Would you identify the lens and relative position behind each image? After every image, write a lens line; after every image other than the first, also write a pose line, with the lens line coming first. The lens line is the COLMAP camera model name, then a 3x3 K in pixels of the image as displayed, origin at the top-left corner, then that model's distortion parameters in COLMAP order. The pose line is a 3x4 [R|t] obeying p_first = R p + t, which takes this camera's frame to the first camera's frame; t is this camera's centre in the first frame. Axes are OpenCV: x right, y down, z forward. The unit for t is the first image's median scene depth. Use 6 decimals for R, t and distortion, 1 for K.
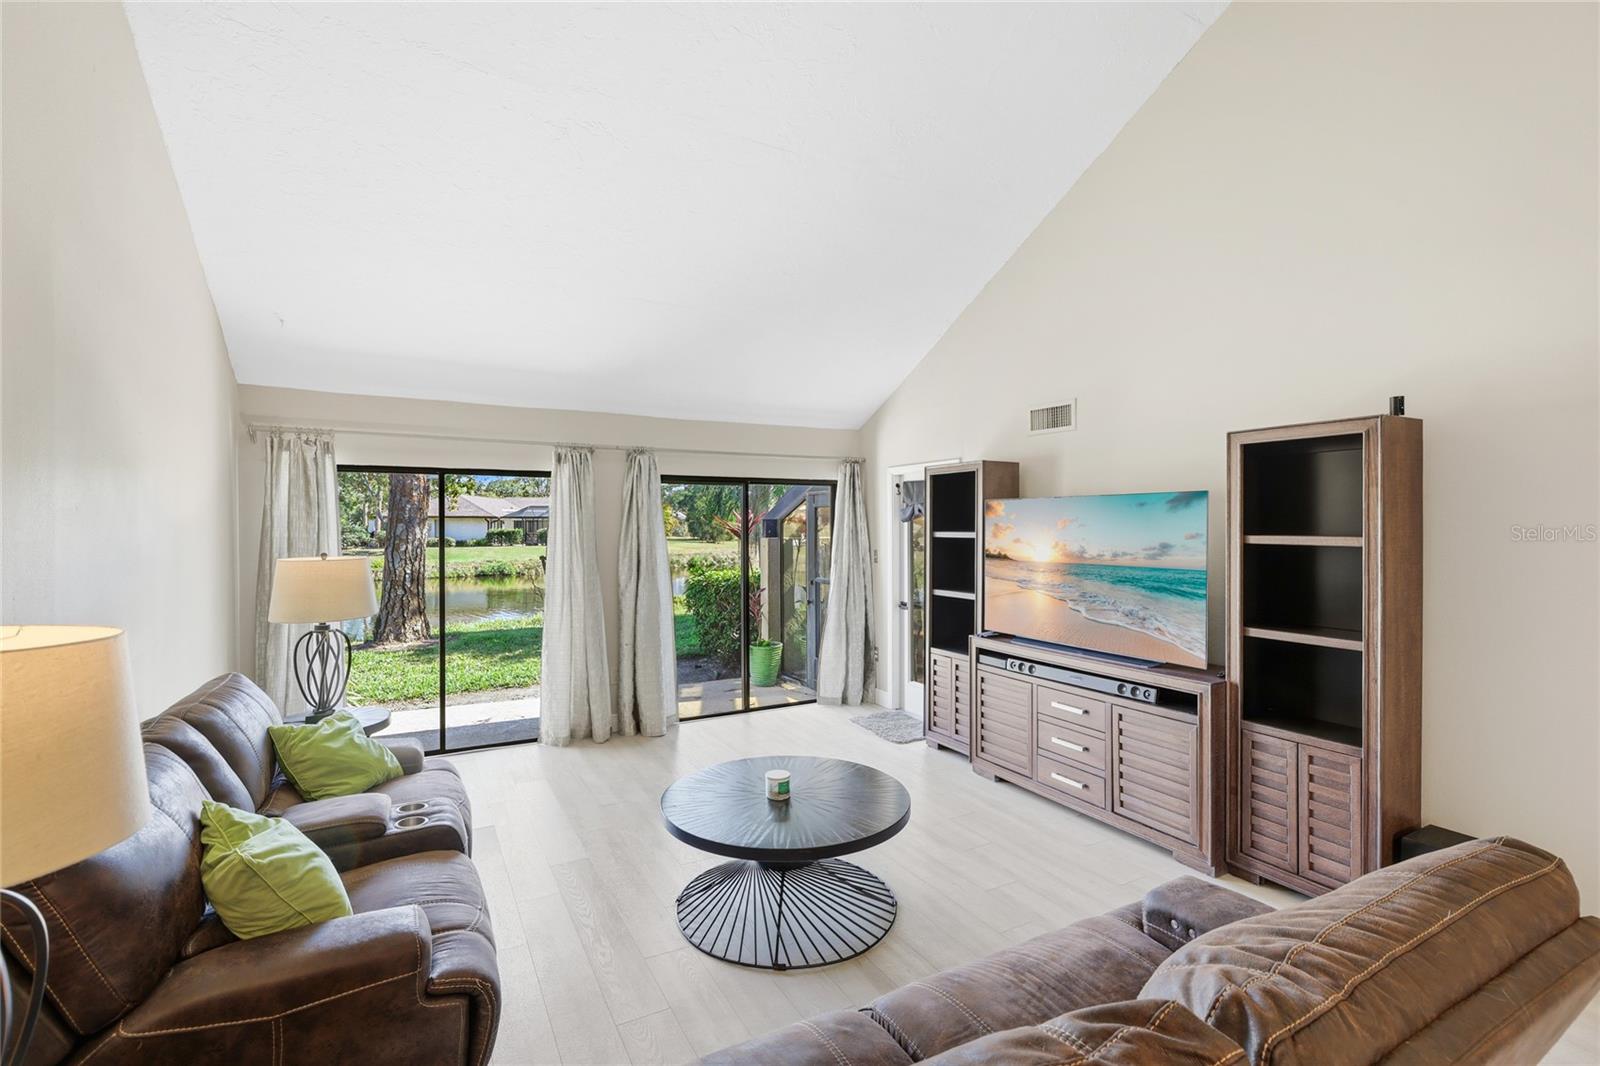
lens RADIAL K [[720.4, 0, 796.2], [0, 720.4, 529.9], [0, 0, 1]] dist [-0.001972, 0.001976]
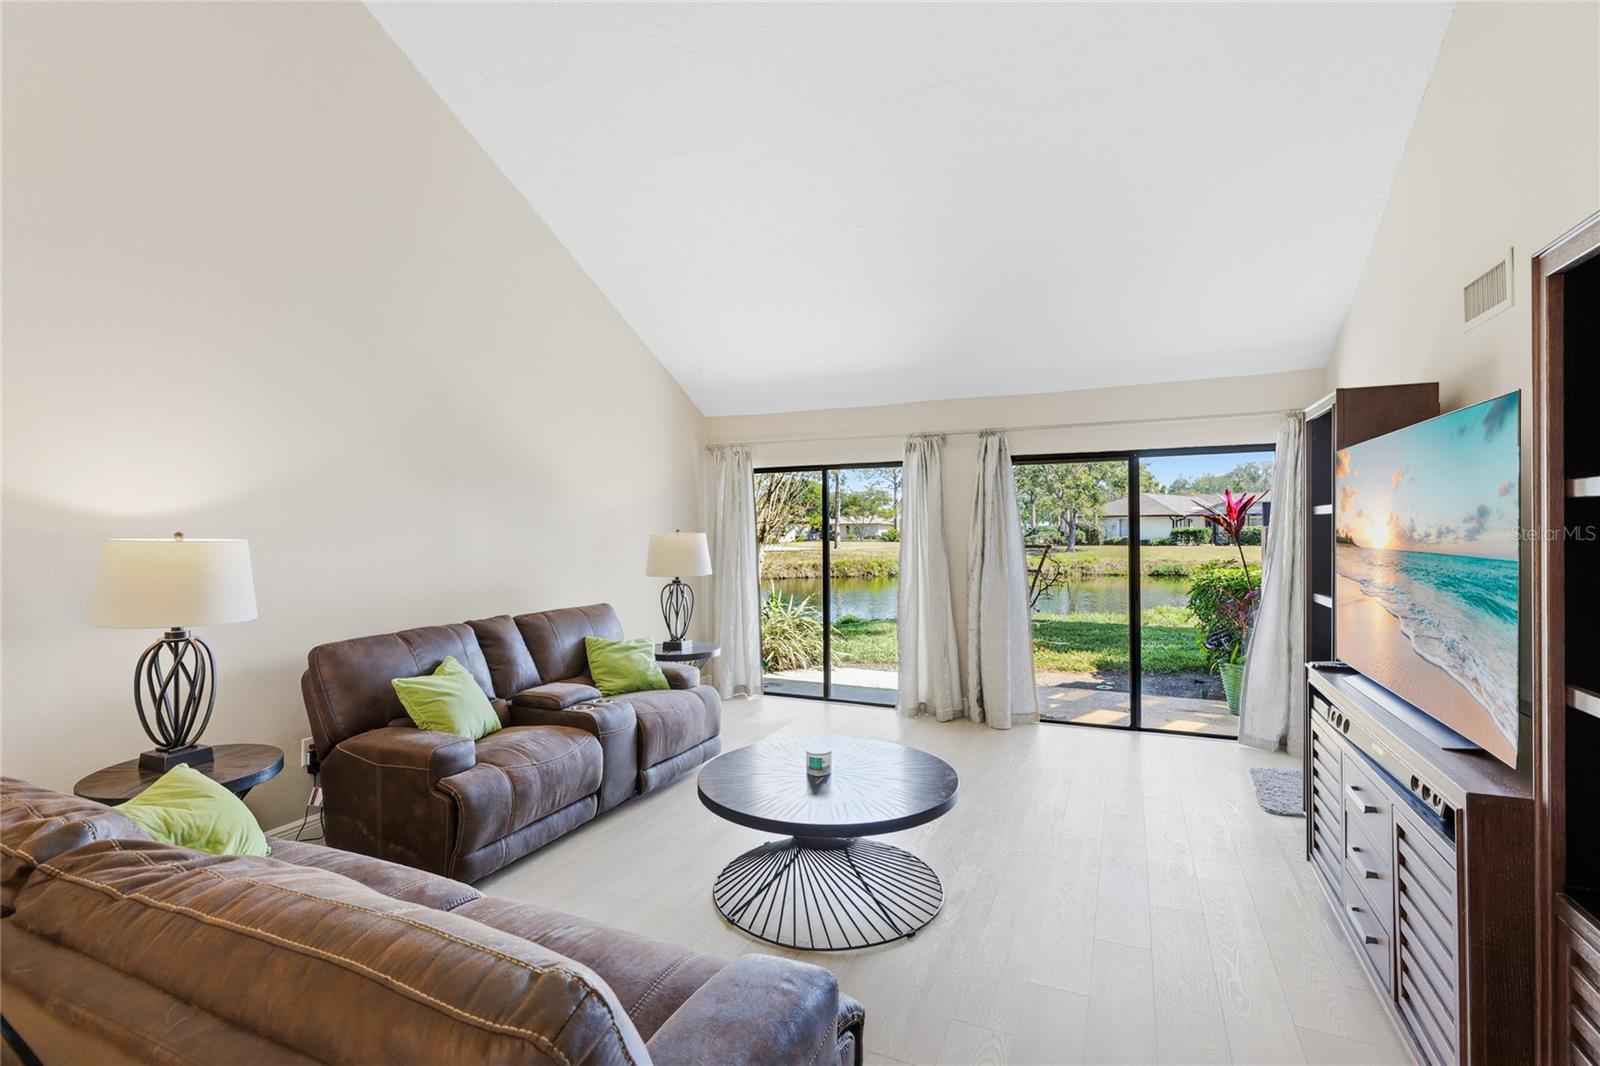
lens RADIAL K [[720.4, 0, 797.2], [0, 720.4, 533.6], [0, 0, 1]] dist [-0.001972, 0.001976]
pose [[0.603262, 0.002190, -0.797540, 0.454439], [0.001596, 0.999991, 0.003954, 0.025228], [0.797541, -0.003658, 0.603253, 0.239882]]
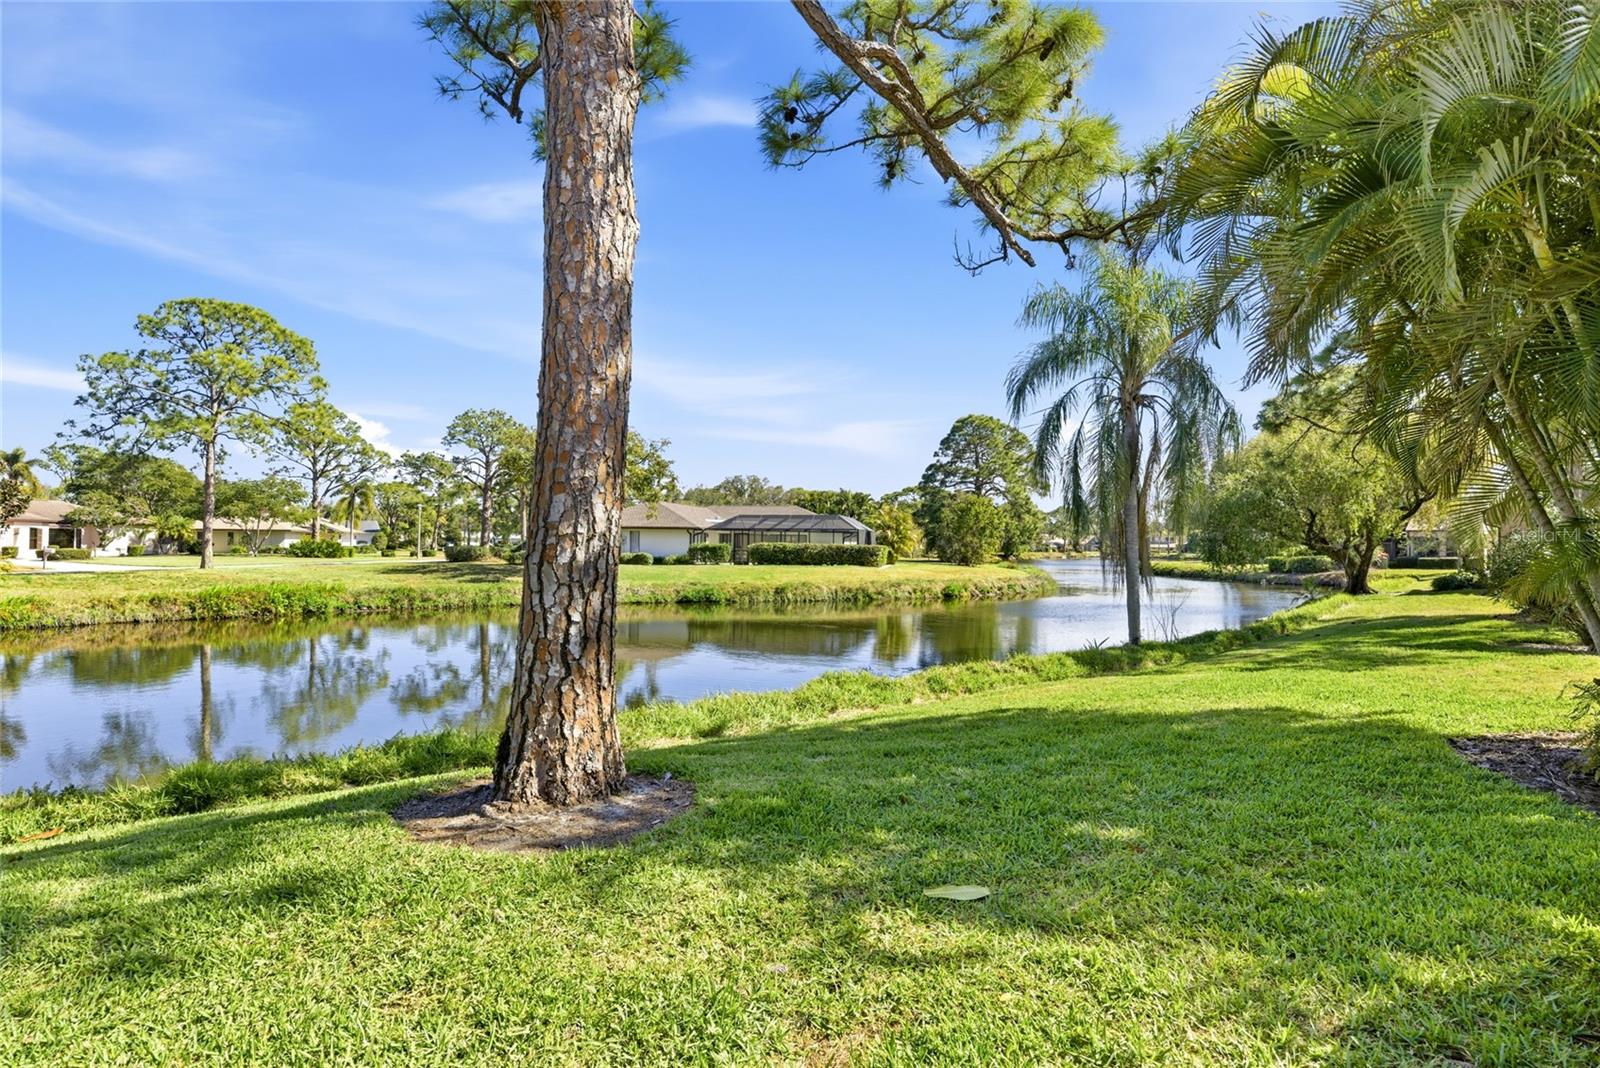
lens RADIAL K [[860.7, 0, 805.5], [0, 860.7, 538.6], [0, 0, 1]] dist [-0.011756, 0.001642]
pose [[0.965488, 0.010663, -0.260229, -0.642033], [-0.014277, 0.999826, -0.012000, 0.040958], [0.260055, 0.015301, 0.965472, 1.253168]]
